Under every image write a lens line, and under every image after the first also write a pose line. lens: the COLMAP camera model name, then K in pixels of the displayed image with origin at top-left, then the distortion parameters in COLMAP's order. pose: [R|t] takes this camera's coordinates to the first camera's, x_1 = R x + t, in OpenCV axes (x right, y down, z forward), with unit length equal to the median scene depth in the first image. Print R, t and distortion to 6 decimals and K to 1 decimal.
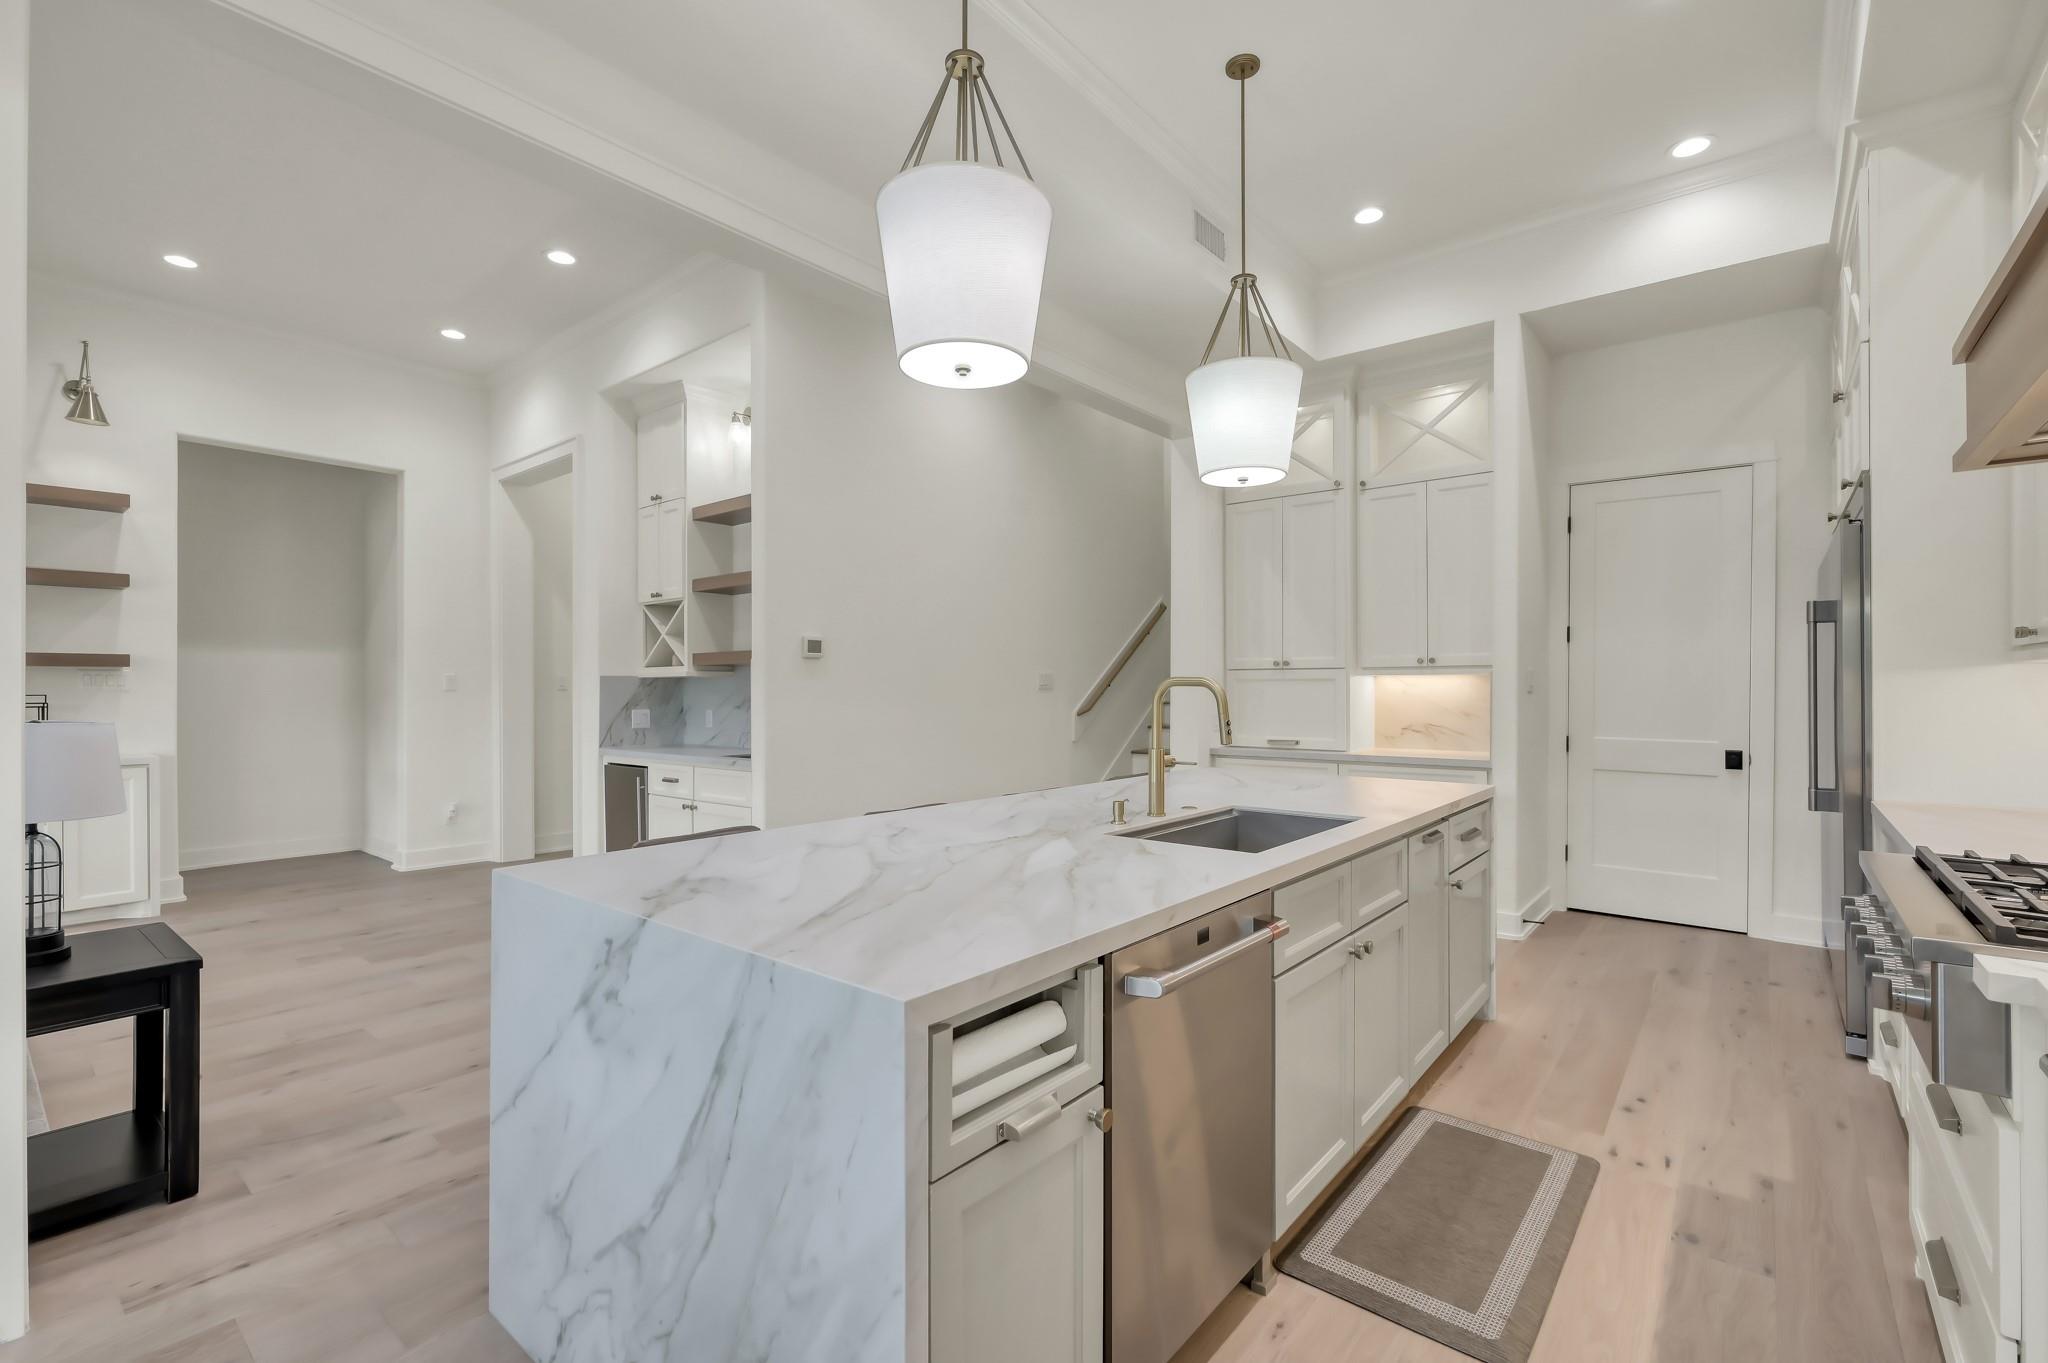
lens RADIAL K [[892.5, 0, 1028.9], [0, 892.5, 687.1], [0, 0, 1]] dist [-0.000657, -0.000053]
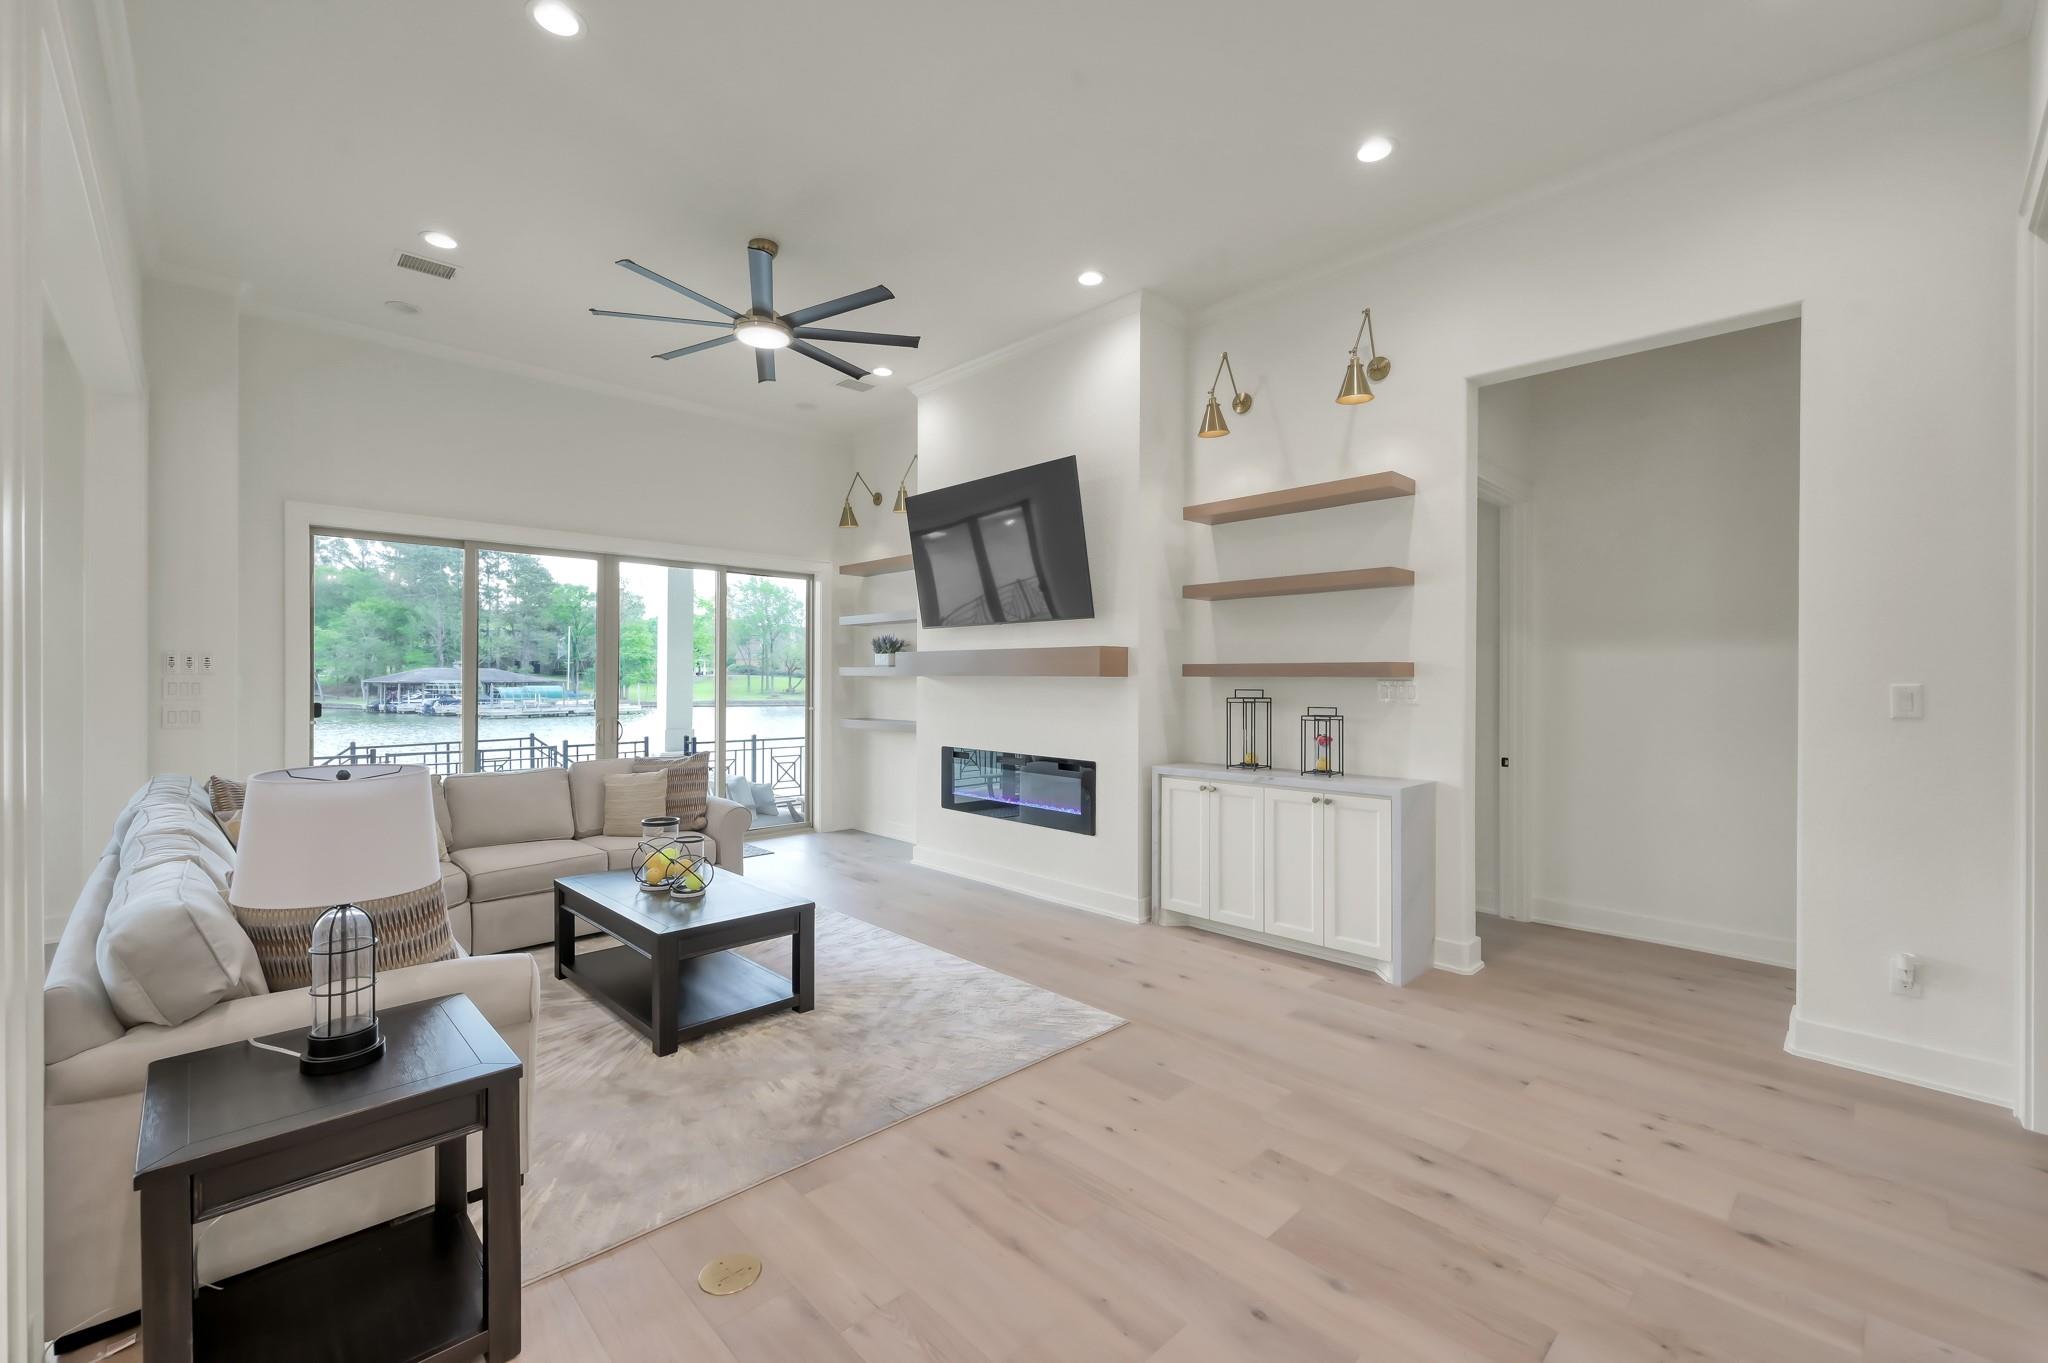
lens RADIAL K [[844.4, 0, 1036.8], [0, 844.4, 684.0], [0, 0, 1]] dist [-0.004979, 0.000327]
pose [[-0.103135, 0.008458, -0.994631, -0.193019], [-0.004831, 0.999948, 0.009004, -0.023726], [0.994656, 0.005733, -0.103089, 0.776795]]
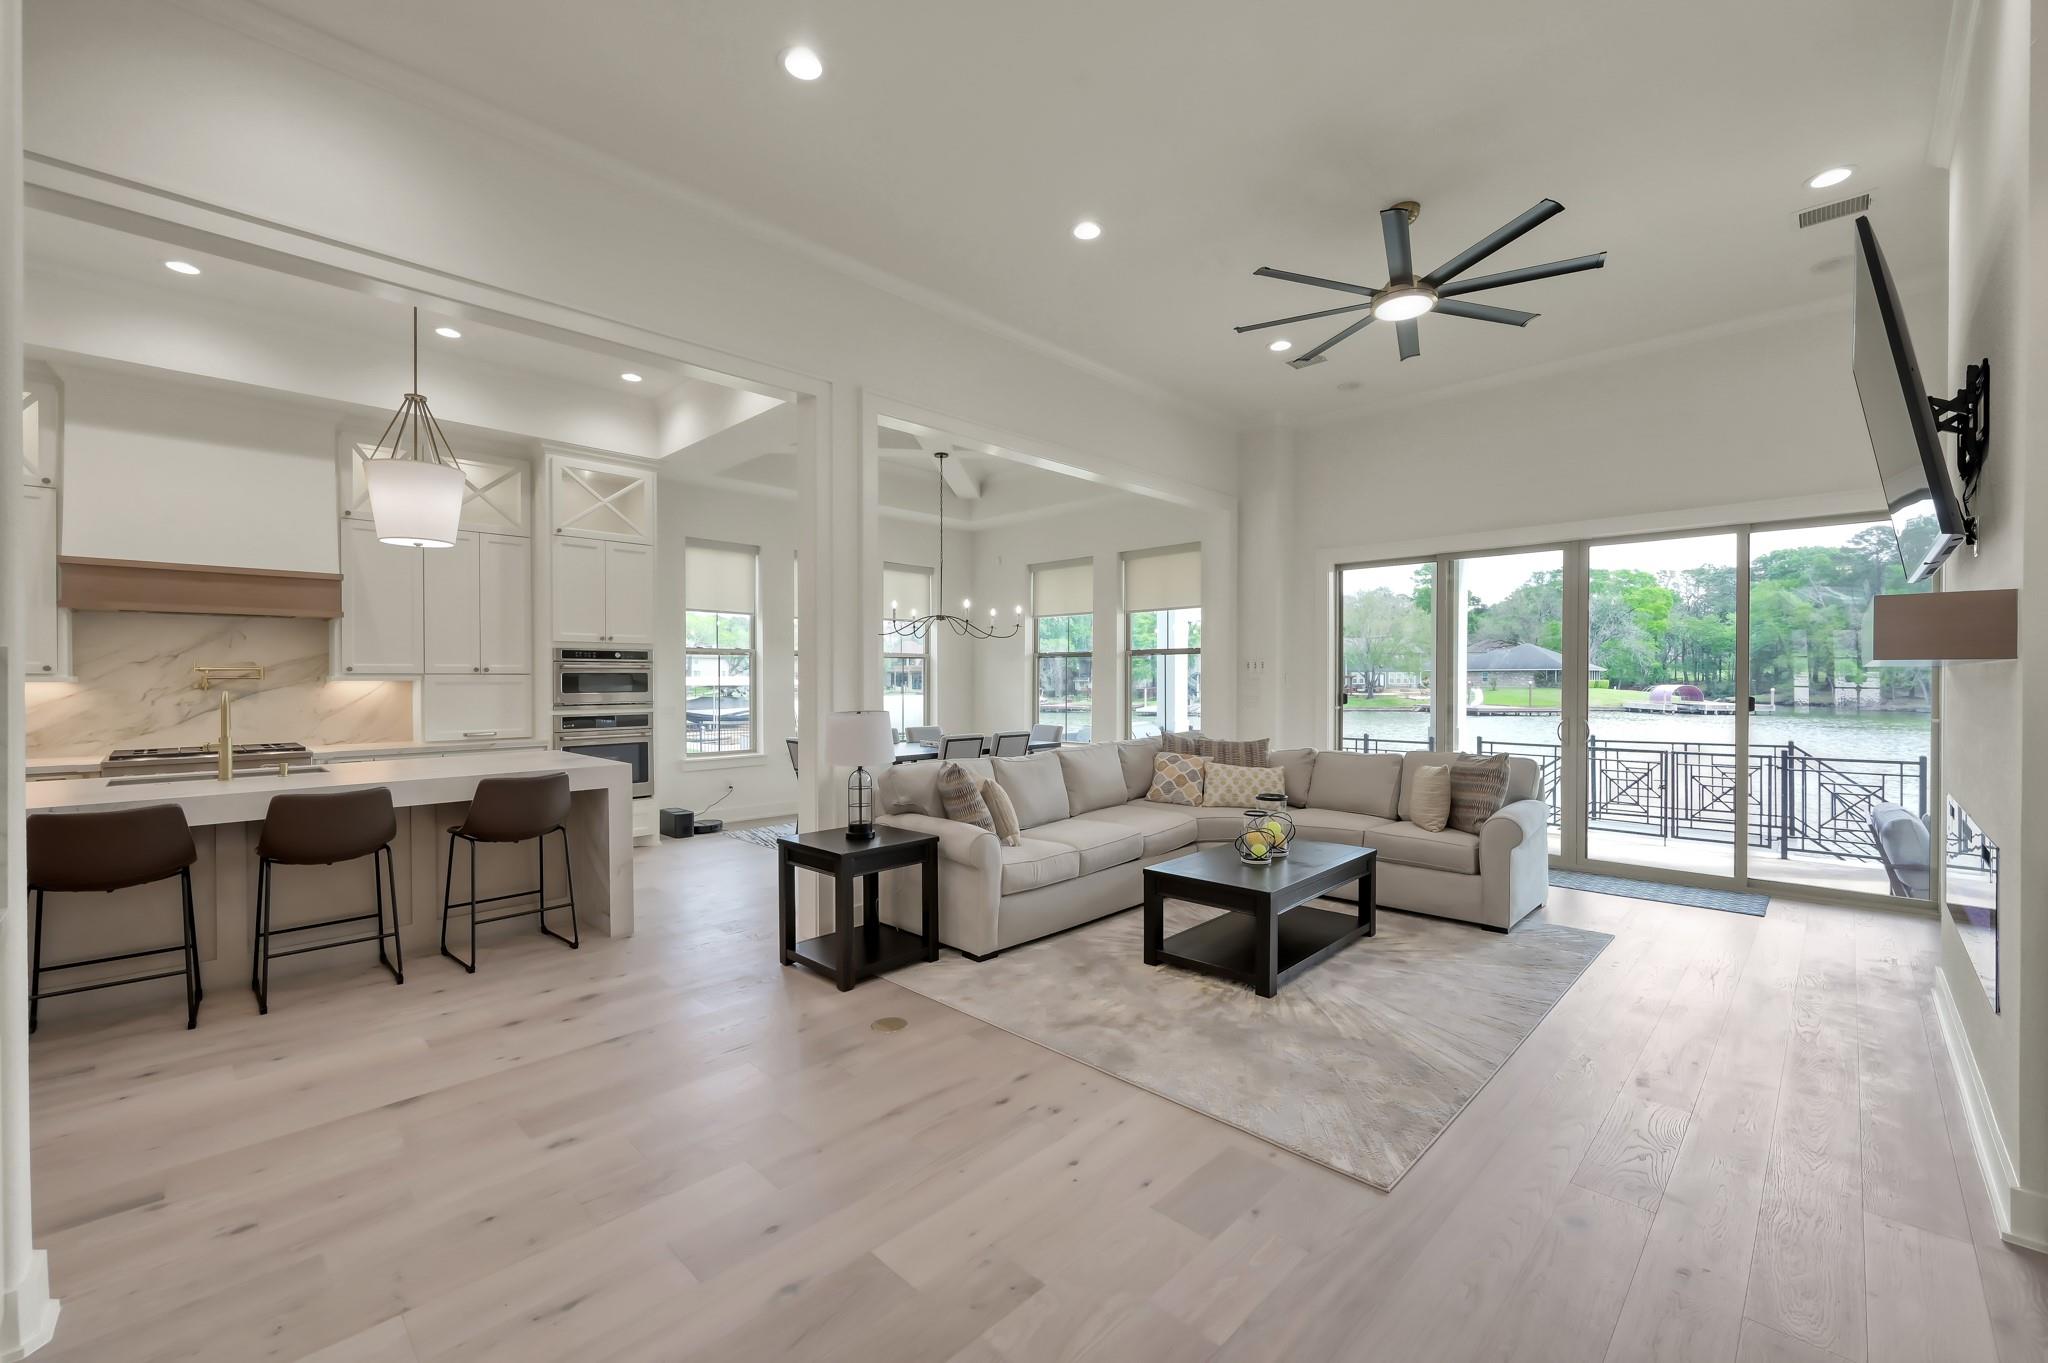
lens RADIAL K [[844.4, 0, 1036.8], [0, 844.4, 684.0], [0, 0, 1]] dist [-0.004979, 0.000327]
pose [[-0.996450, 0.003215, 0.084120, -0.743103], [0.003878, 0.999963, 0.007719, -0.015727], [-0.084092, 0.008018, -0.996426, 1.246843]]
